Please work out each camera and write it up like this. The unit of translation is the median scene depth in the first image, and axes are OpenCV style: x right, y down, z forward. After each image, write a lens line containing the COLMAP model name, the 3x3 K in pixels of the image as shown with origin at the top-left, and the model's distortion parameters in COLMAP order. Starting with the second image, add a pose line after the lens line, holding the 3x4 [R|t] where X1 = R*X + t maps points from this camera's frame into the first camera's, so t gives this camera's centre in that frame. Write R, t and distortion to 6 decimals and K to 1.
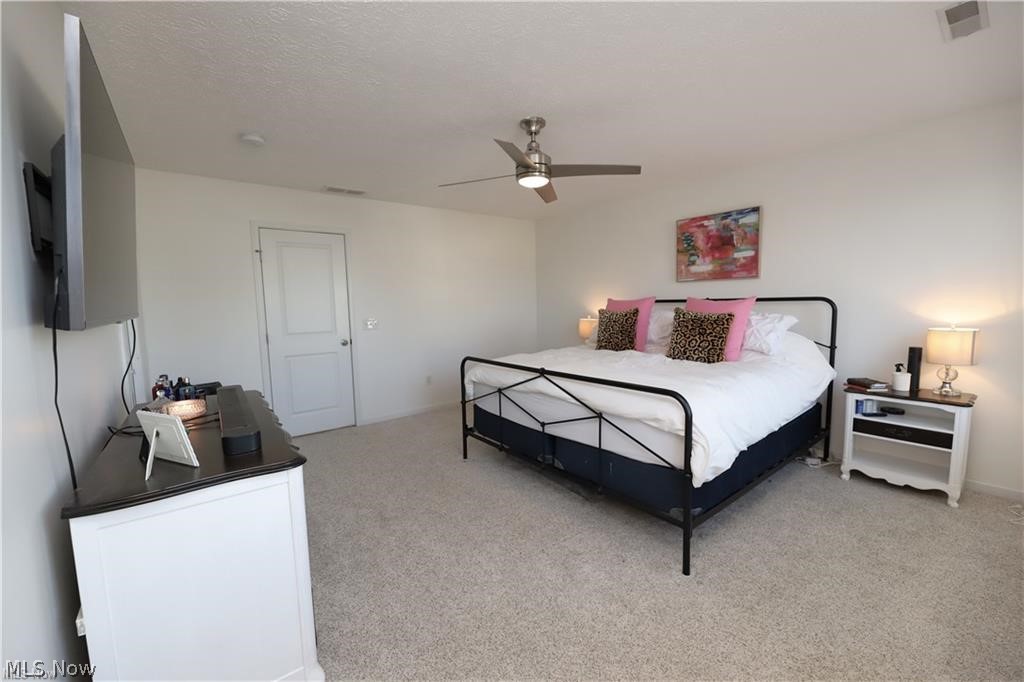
lens RADIAL K [[411.9, 0, 508.2], [0, 411.9, 341.7], [0, 0, 1]] dist [-0.000087, -0.000343]
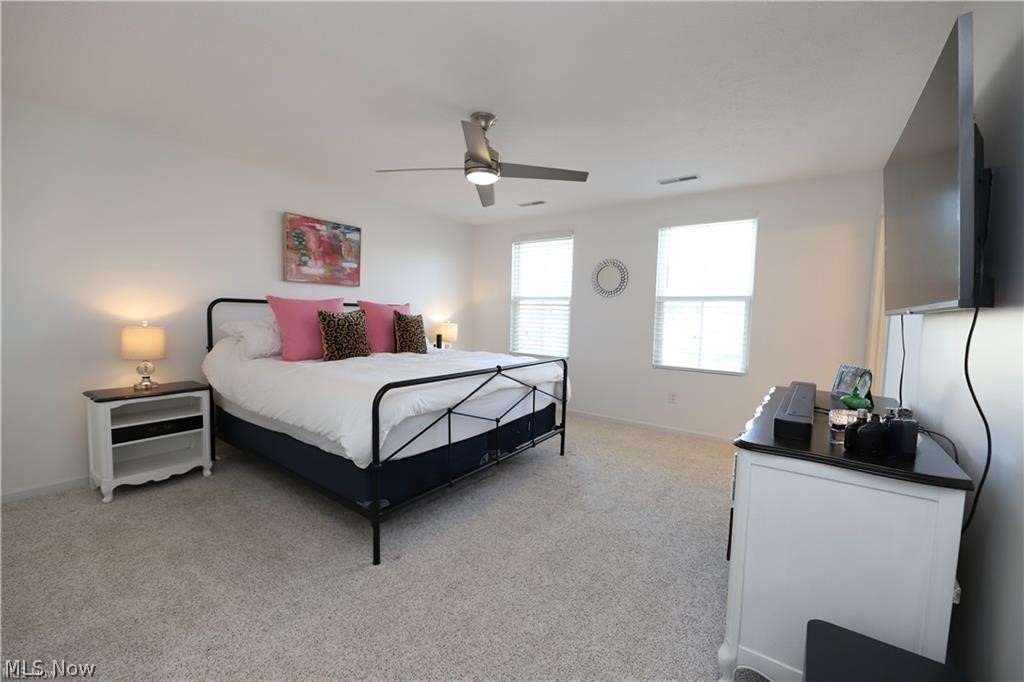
lens RADIAL K [[411.9, 0, 508.2], [0, 411.9, 341.7], [0, 0, 1]] dist [-0.000087, -0.000343]
pose [[-0.283380, -0.054453, 0.957460, -0.650784], [0.070899, 0.994465, 0.077542, -0.054934], [-0.956383, 0.089857, -0.277951, 0.887252]]
